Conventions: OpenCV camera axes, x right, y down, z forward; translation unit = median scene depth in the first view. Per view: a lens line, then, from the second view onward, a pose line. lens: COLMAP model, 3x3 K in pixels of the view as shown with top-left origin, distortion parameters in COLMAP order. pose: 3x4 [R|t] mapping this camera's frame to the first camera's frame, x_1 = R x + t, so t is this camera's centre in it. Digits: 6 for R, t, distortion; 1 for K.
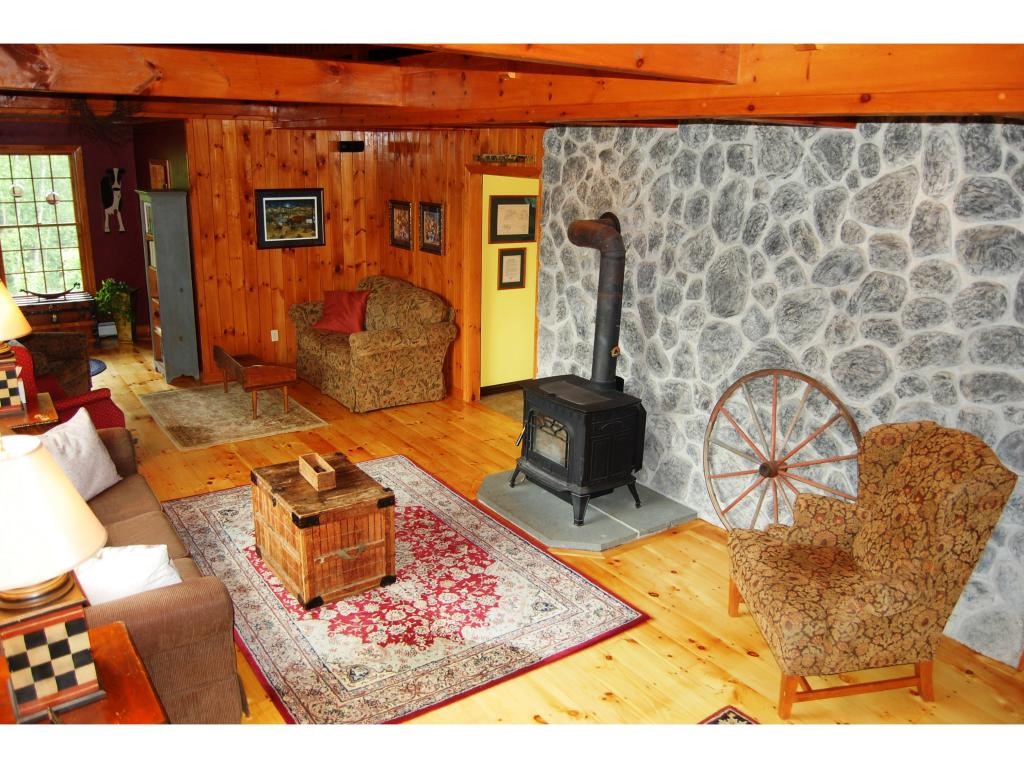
lens RADIAL K [[804.5, 0, 512.0], [0, 804.5, 386.4], [0, 0, 1]] dist [-0.075784, 0.007854]
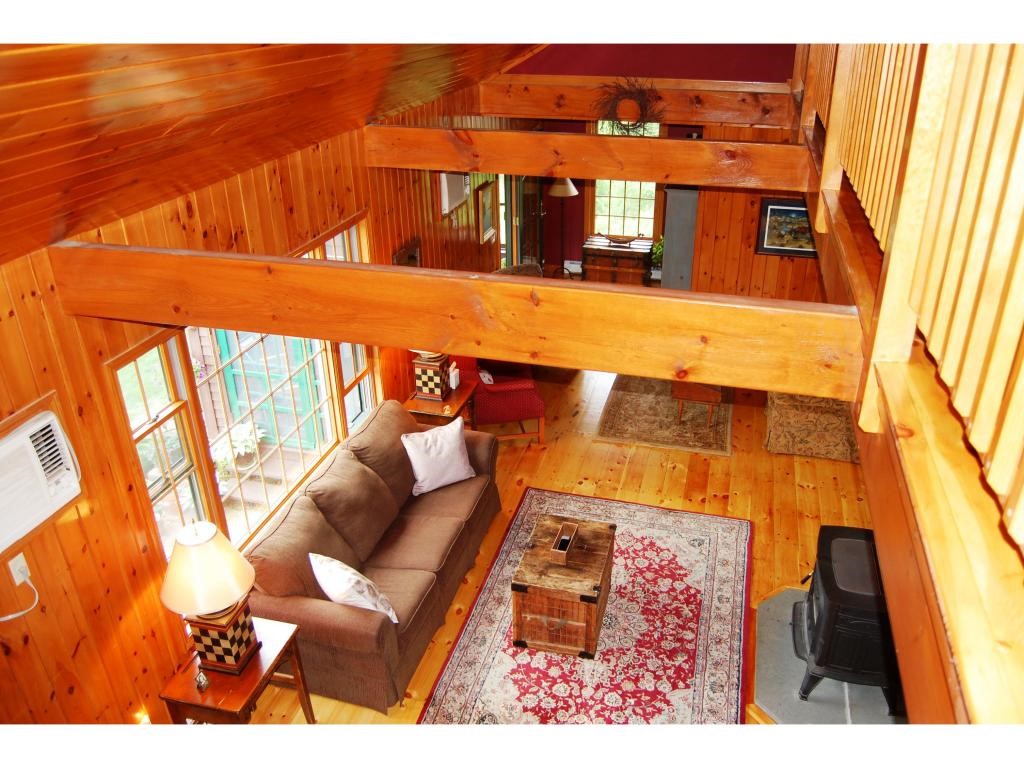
lens RADIAL K [[804.5, 0, 513.3], [0, 804.5, 382.0], [0, 0, 1]] dist [-0.075784, 0.007854]
pose [[0.639967, 0.311764, -0.702314, 0.429190], [-0.188429, 0.949759, 0.249906, -0.370159], [0.744940, -0.027596, 0.666560, 0.158911]]
